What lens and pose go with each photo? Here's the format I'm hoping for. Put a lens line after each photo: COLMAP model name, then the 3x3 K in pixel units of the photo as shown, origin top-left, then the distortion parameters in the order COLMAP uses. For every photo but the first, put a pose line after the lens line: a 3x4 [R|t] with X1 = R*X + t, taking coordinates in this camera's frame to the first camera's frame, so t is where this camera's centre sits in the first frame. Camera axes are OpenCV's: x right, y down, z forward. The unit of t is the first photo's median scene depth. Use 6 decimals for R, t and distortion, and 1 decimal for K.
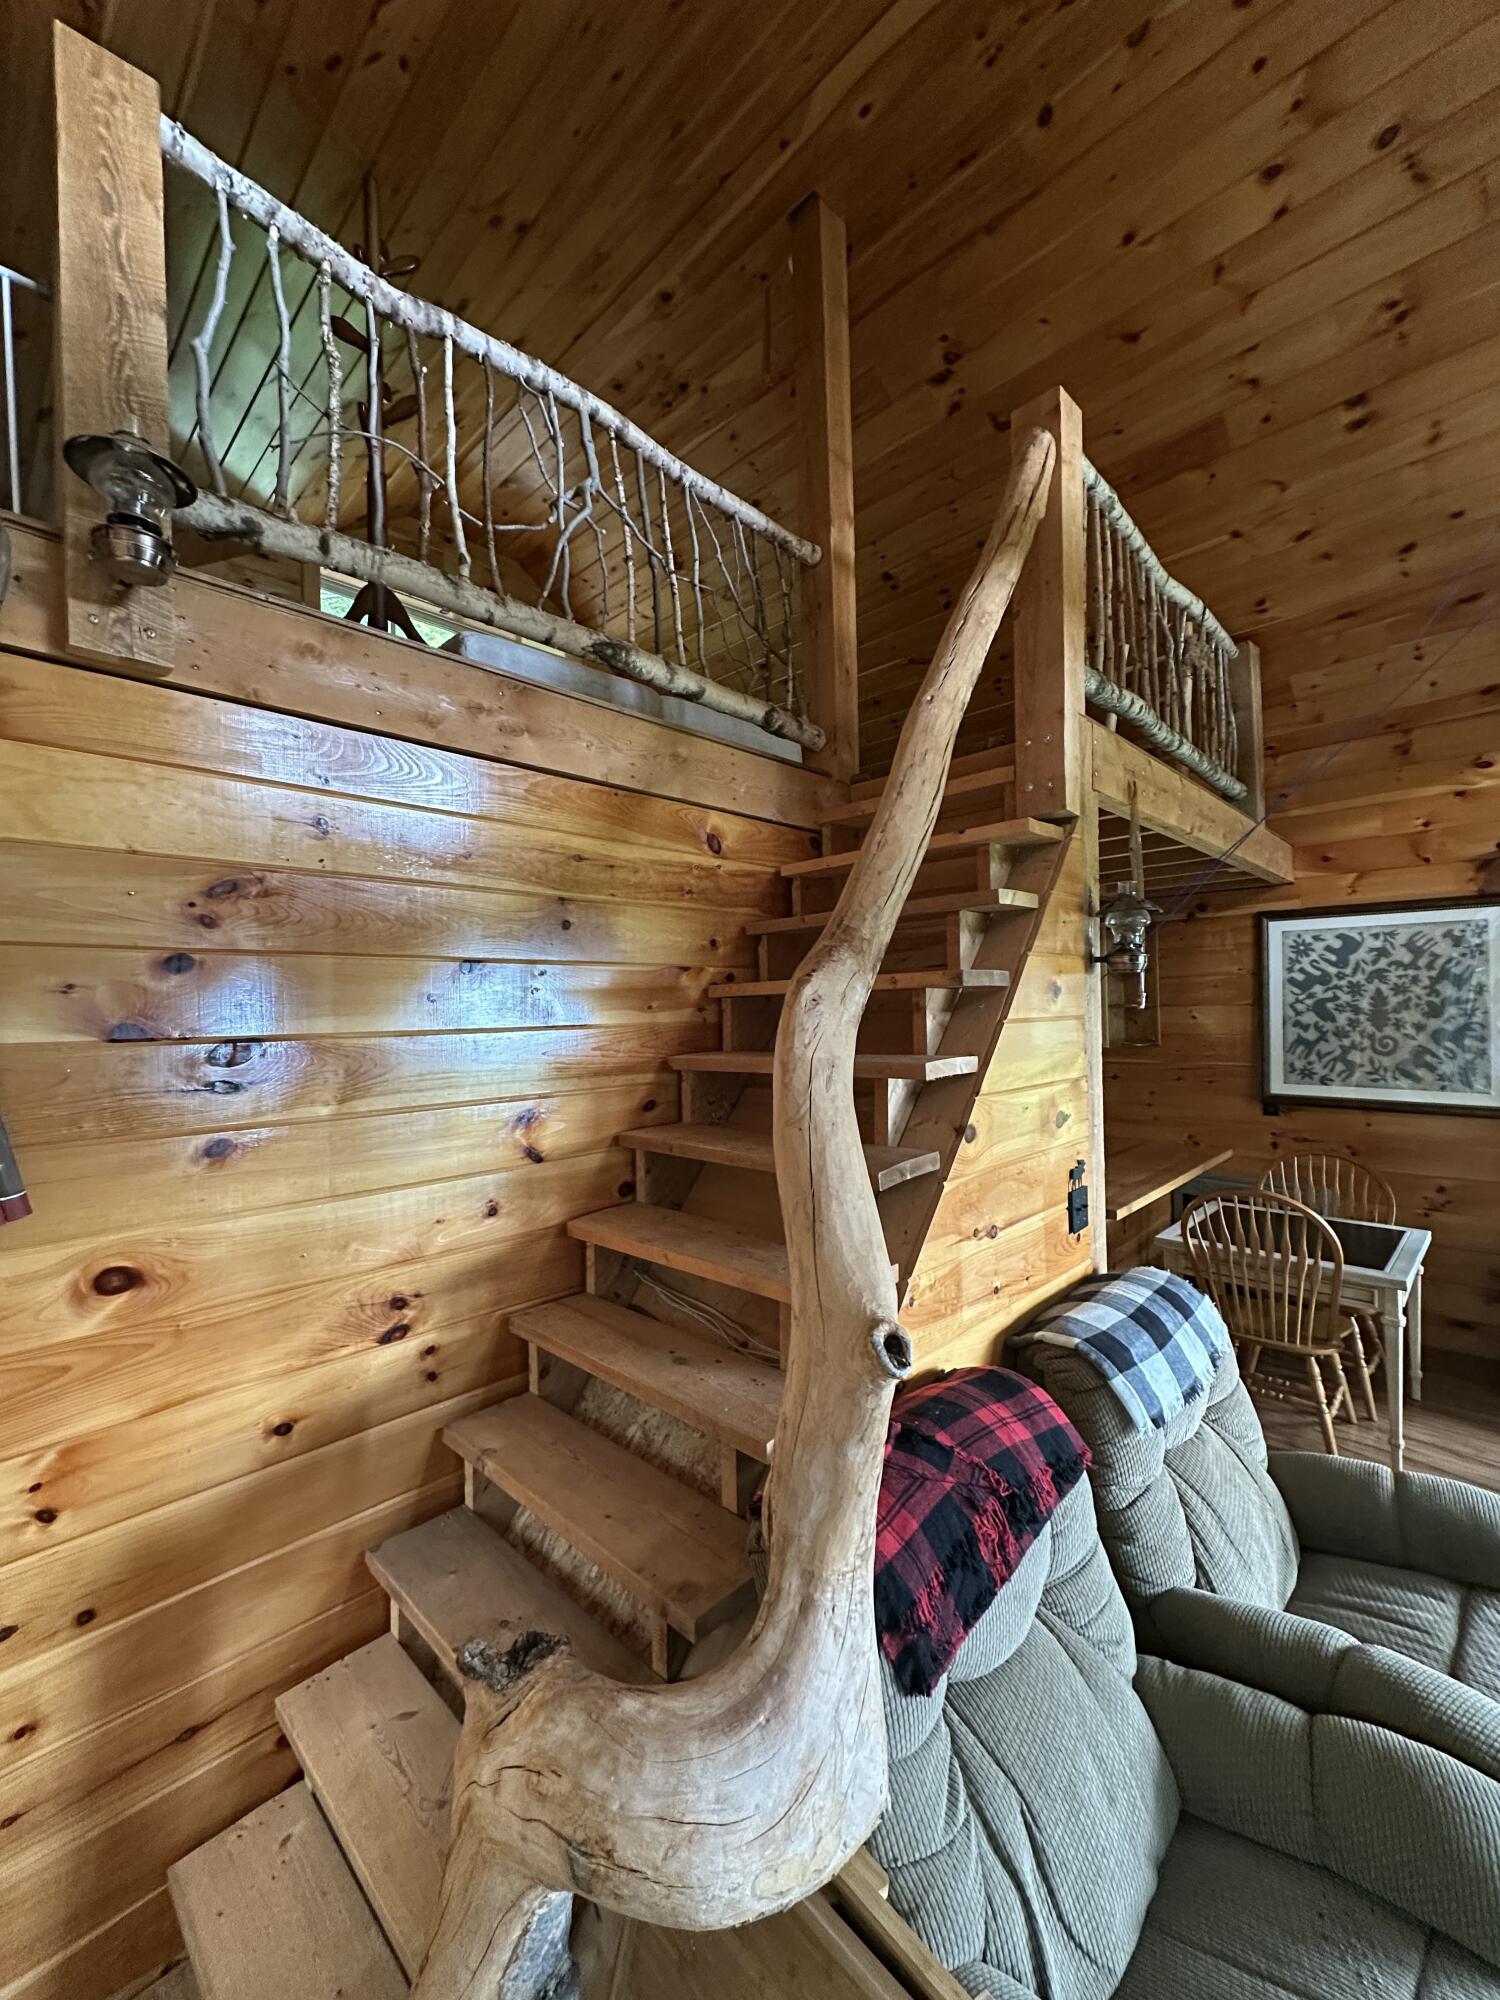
lens RADIAL K [[797.4, 0, 750.0], [0, 797.4, 1000.0], [0, 0, 1]] dist [-0.002554, -0.000200]
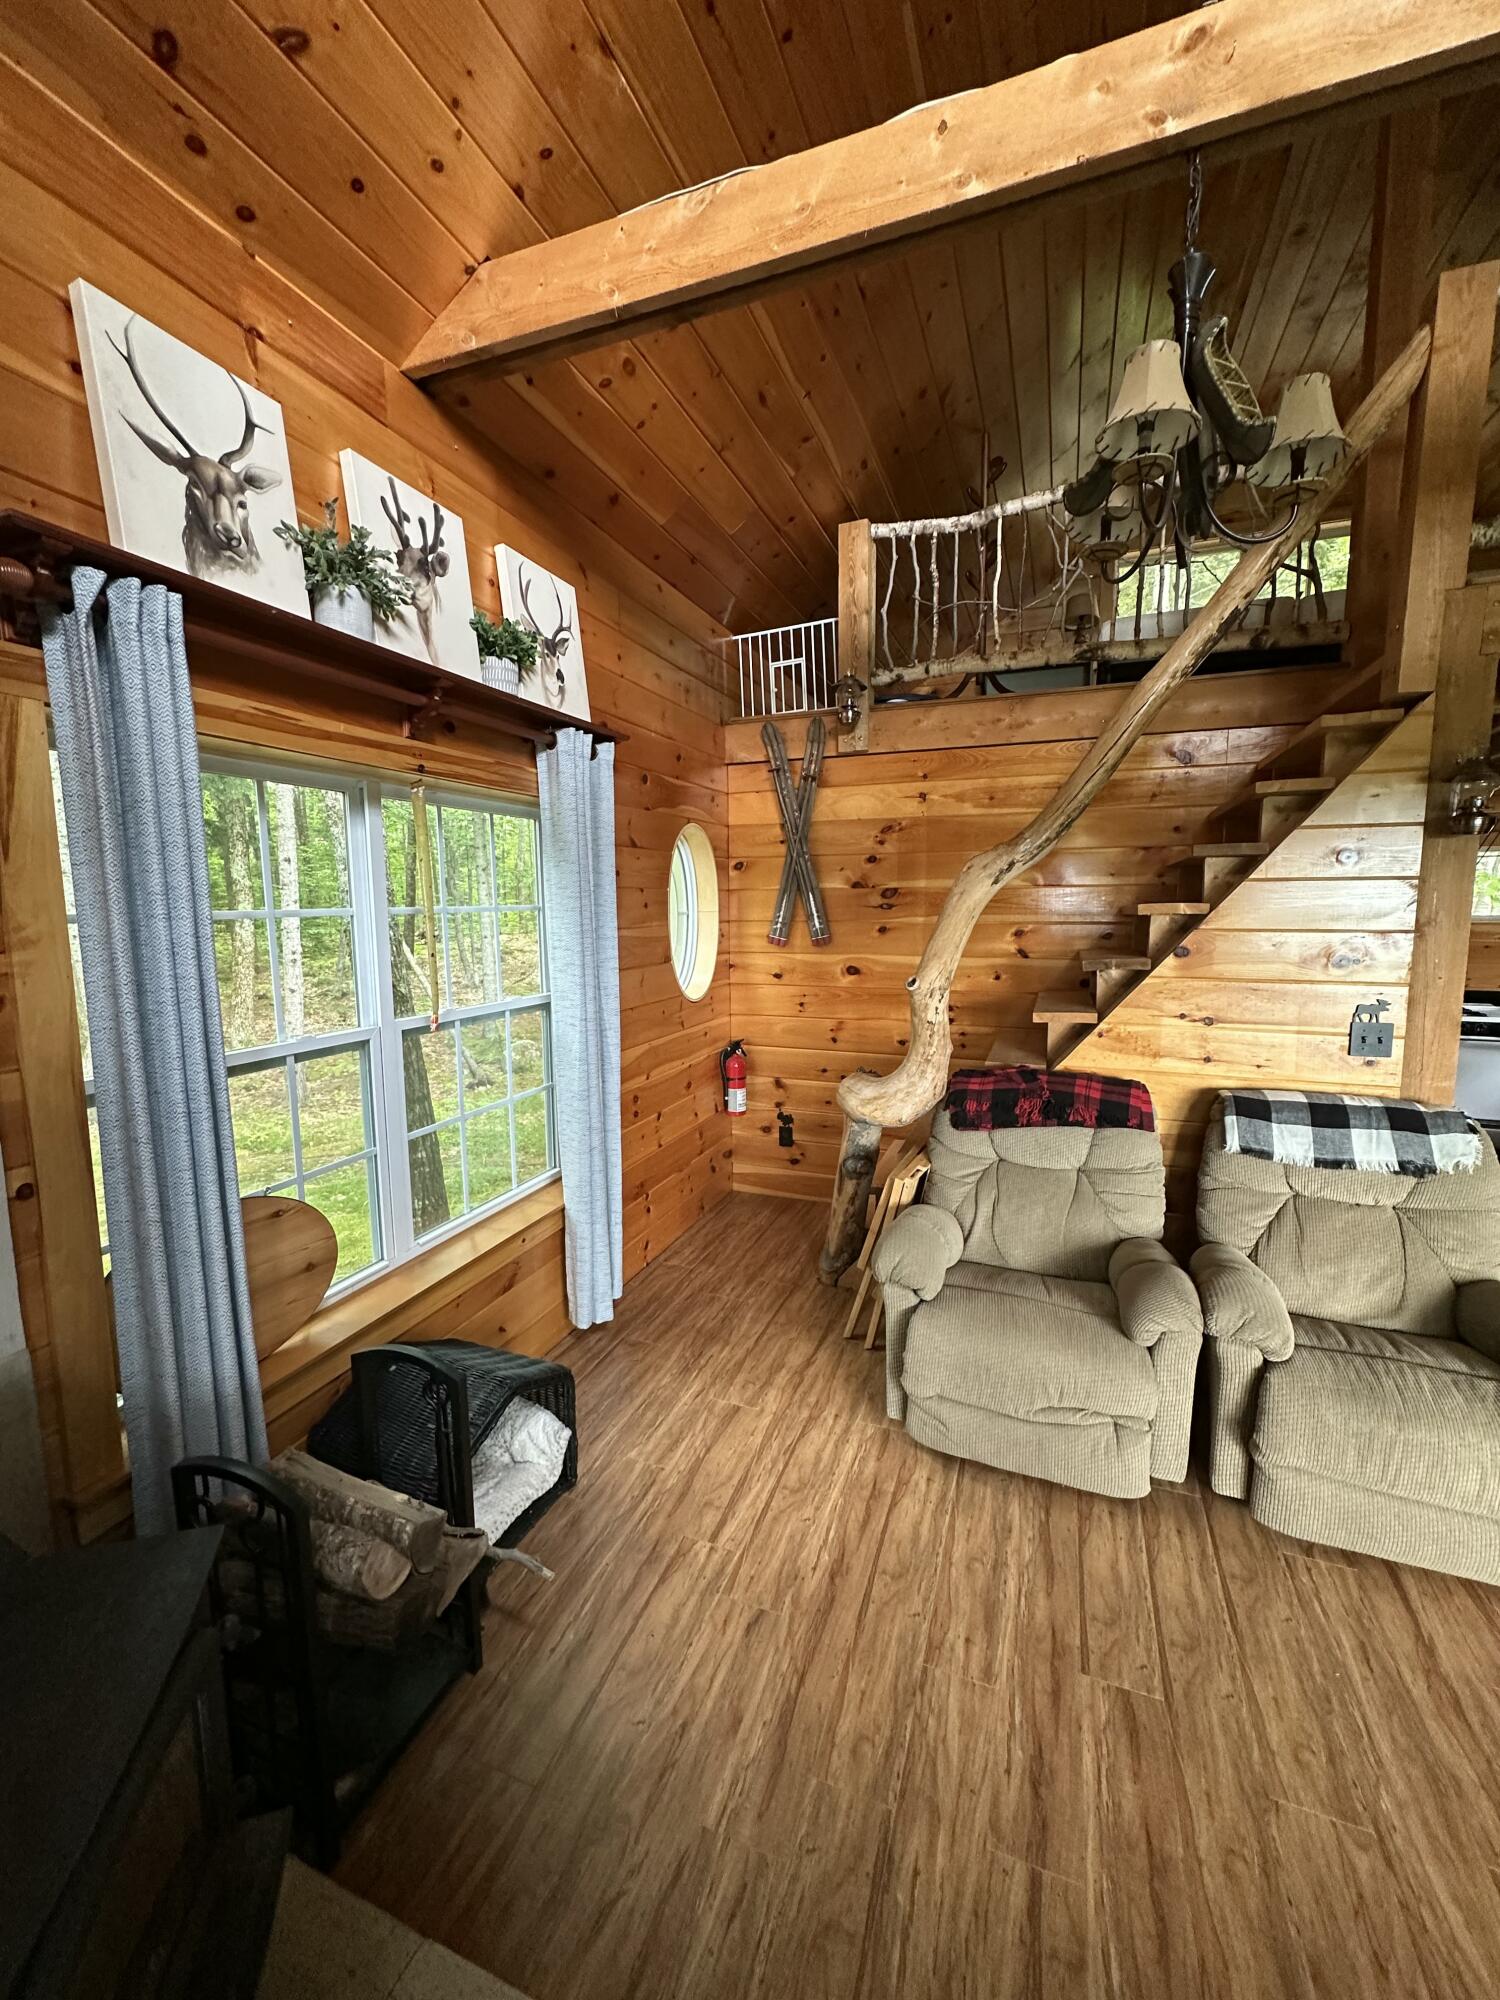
lens RADIAL K [[797.4, 0, 750.0], [0, 797.4, 1000.0], [0, 0, 1]] dist [-0.002554, -0.000200]
pose [[0.392204, 0.131196, -0.910474, 1.543105], [0.010241, 0.989093, 0.146936, 0.023271], [0.919821, -0.066953, 0.386583, -0.431074]]
